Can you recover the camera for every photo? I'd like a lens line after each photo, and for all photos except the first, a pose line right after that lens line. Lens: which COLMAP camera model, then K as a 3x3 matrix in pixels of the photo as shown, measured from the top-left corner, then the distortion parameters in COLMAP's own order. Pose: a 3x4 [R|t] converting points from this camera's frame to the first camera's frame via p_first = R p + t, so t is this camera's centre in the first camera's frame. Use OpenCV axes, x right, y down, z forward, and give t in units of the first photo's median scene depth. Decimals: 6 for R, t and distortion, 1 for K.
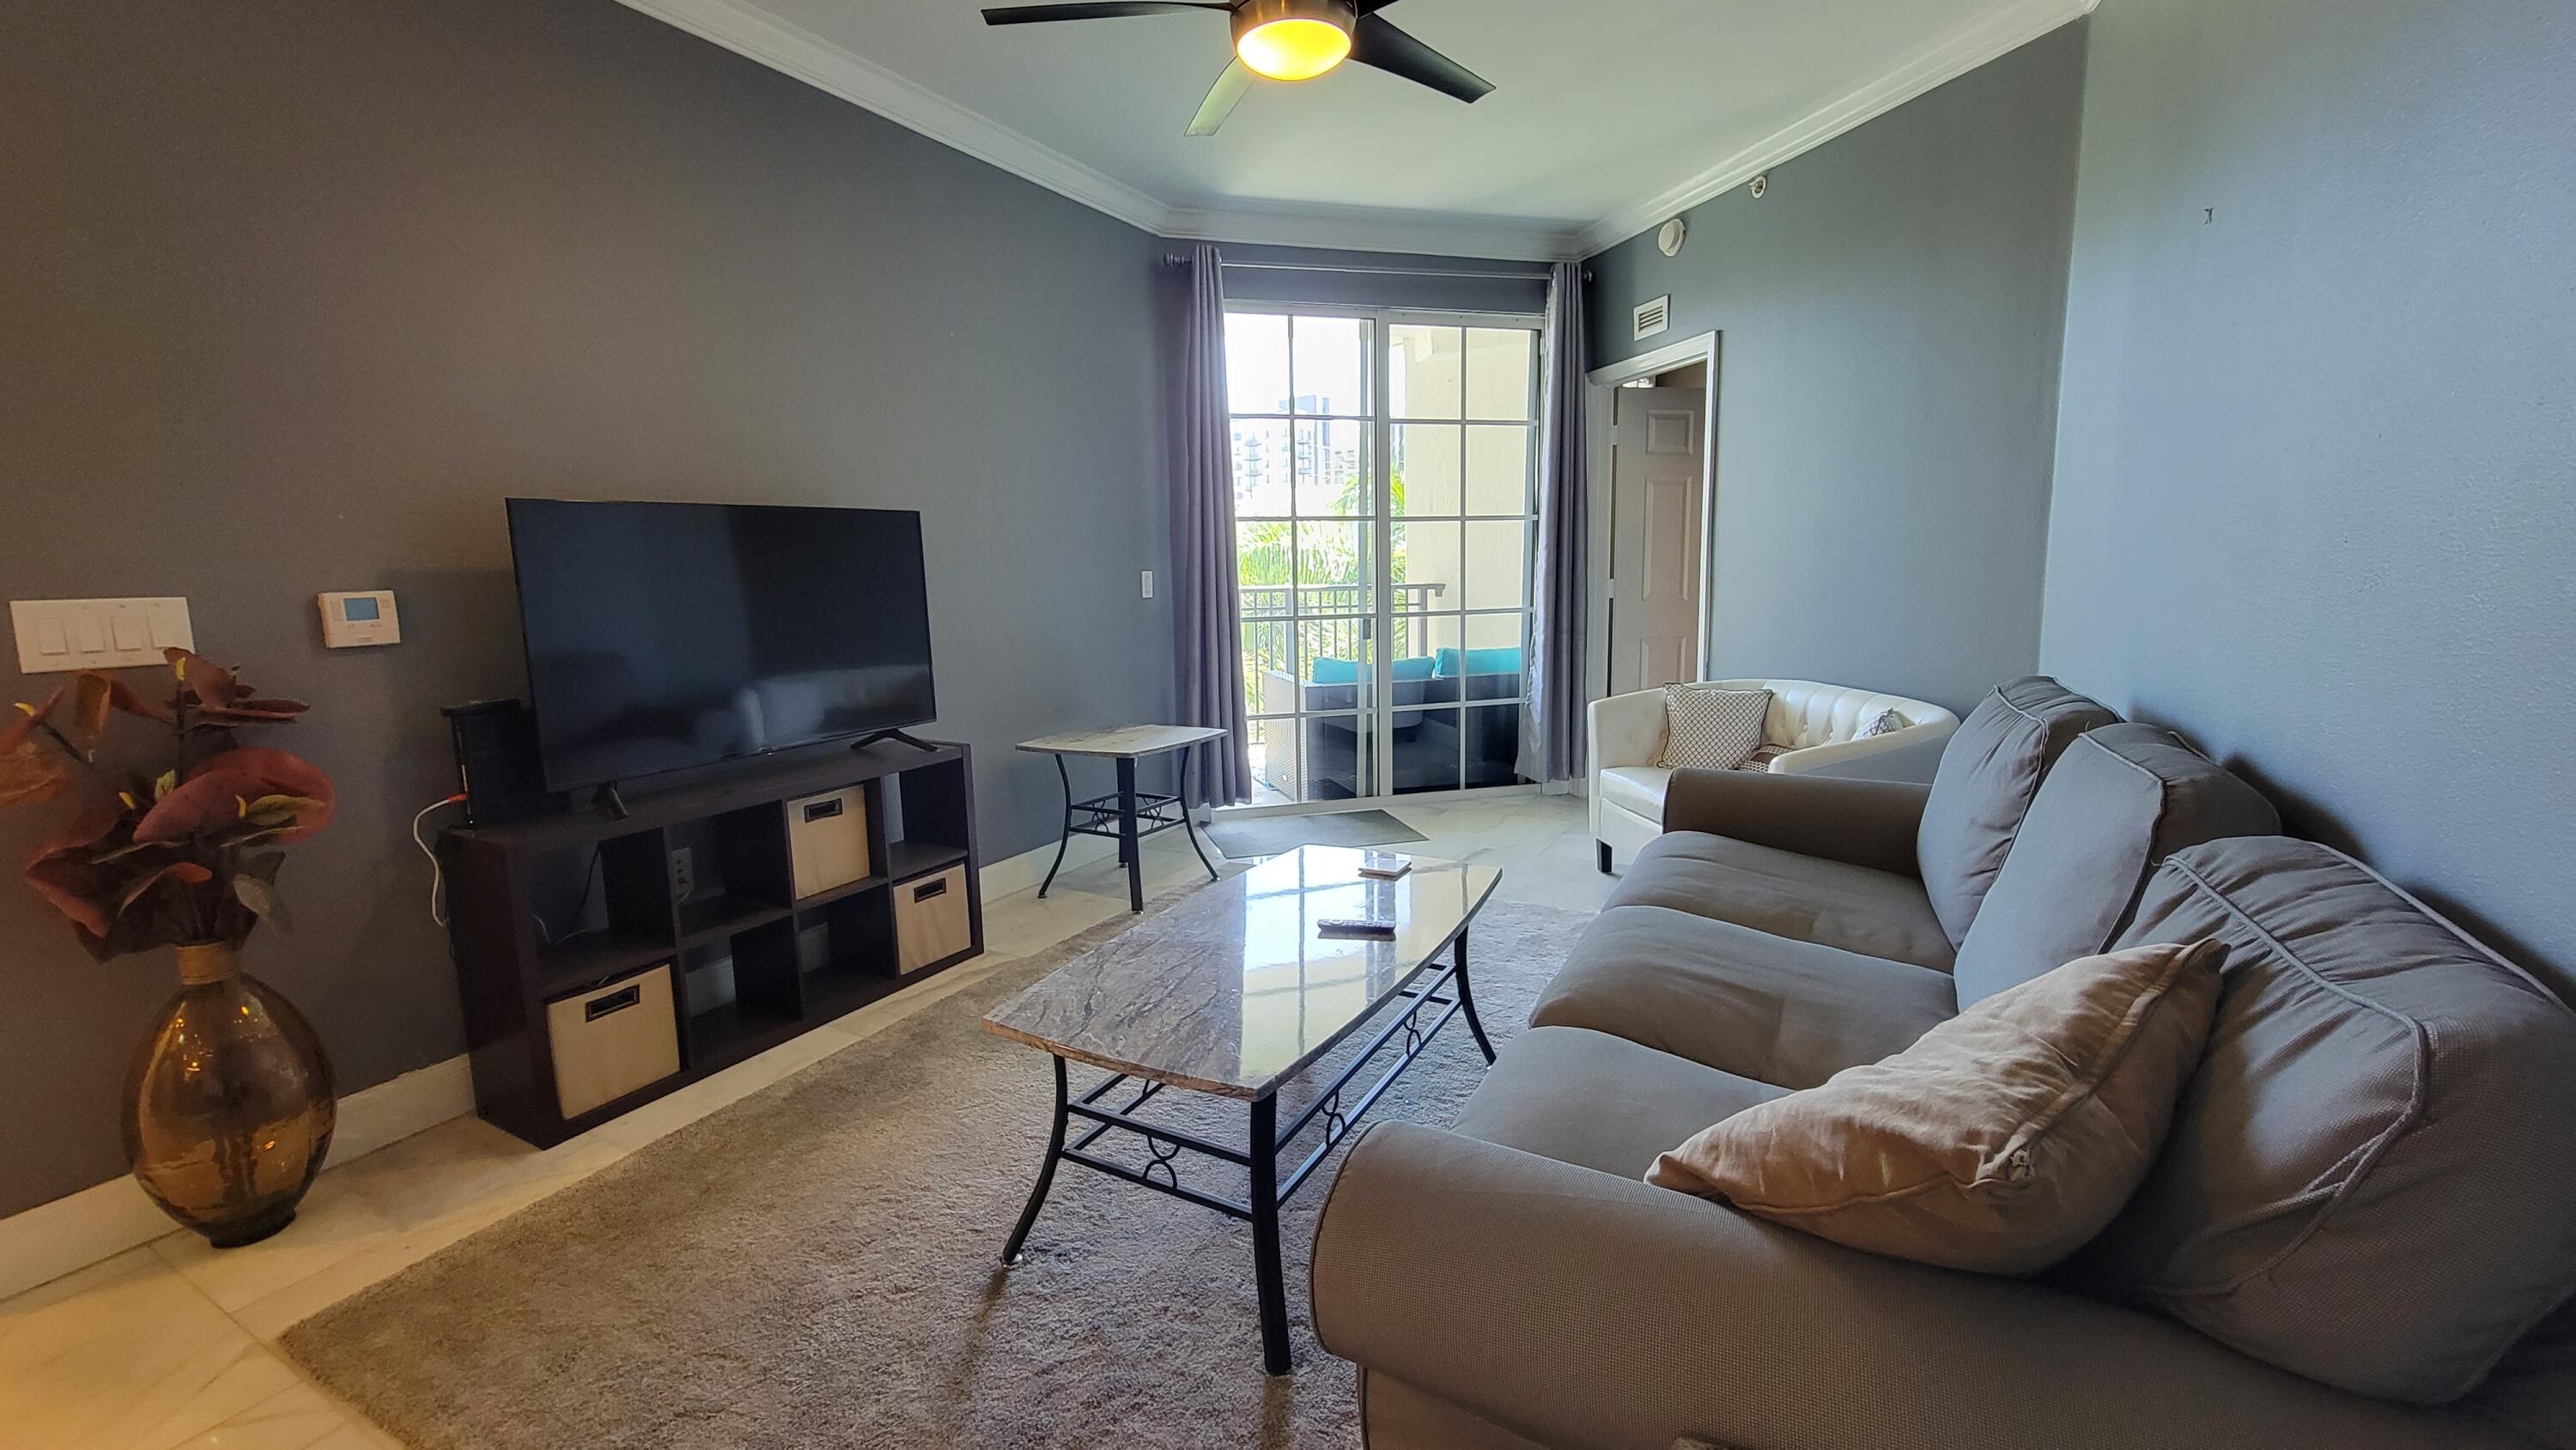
lens RADIAL K [[1057.3, 0, 1271.8], [0, 1057.3, 716.2], [0, 0, 1]] dist [-0.008847, -0.000050]
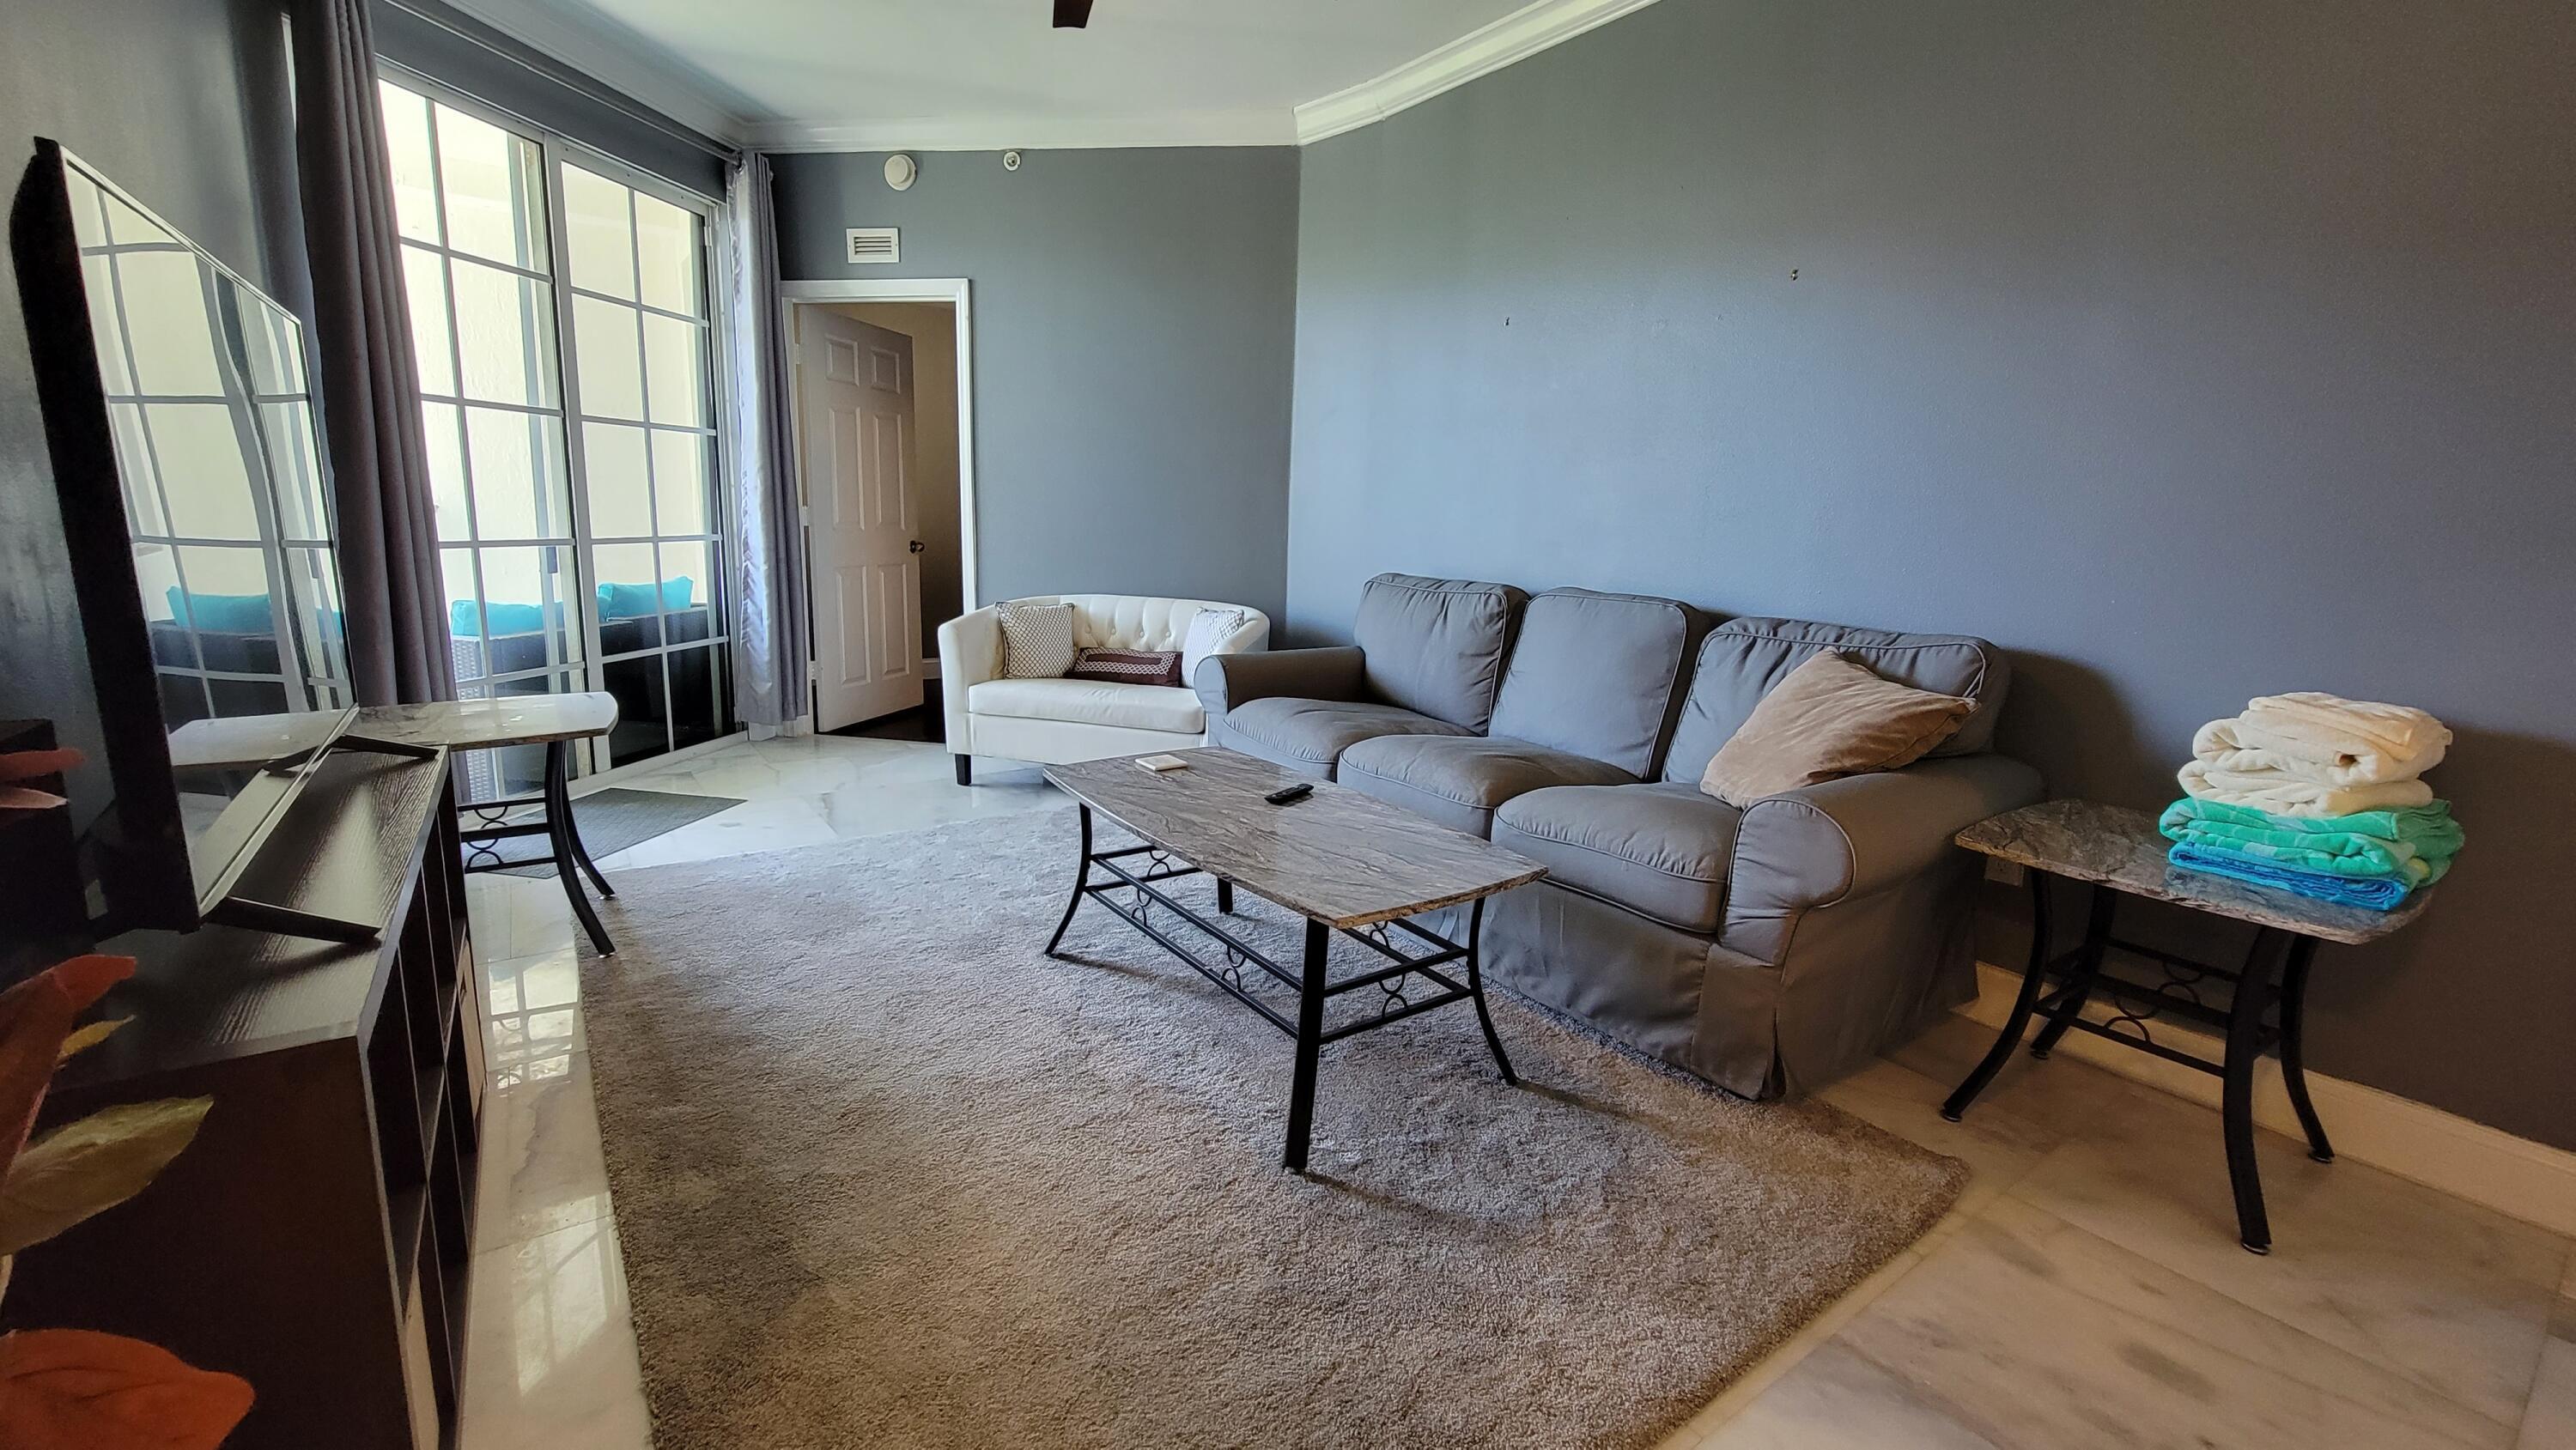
lens RADIAL K [[1057.3, 0, 1278.3], [0, 1057.3, 722.7], [0, 0, 1]] dist [-0.008847, -0.000050]
pose [[0.411037, -0.145208, 0.899979, -0.427346], [0.091554, 0.988817, 0.117728, -0.008686], [-0.907009, 0.034006, 0.419735, 0.226481]]
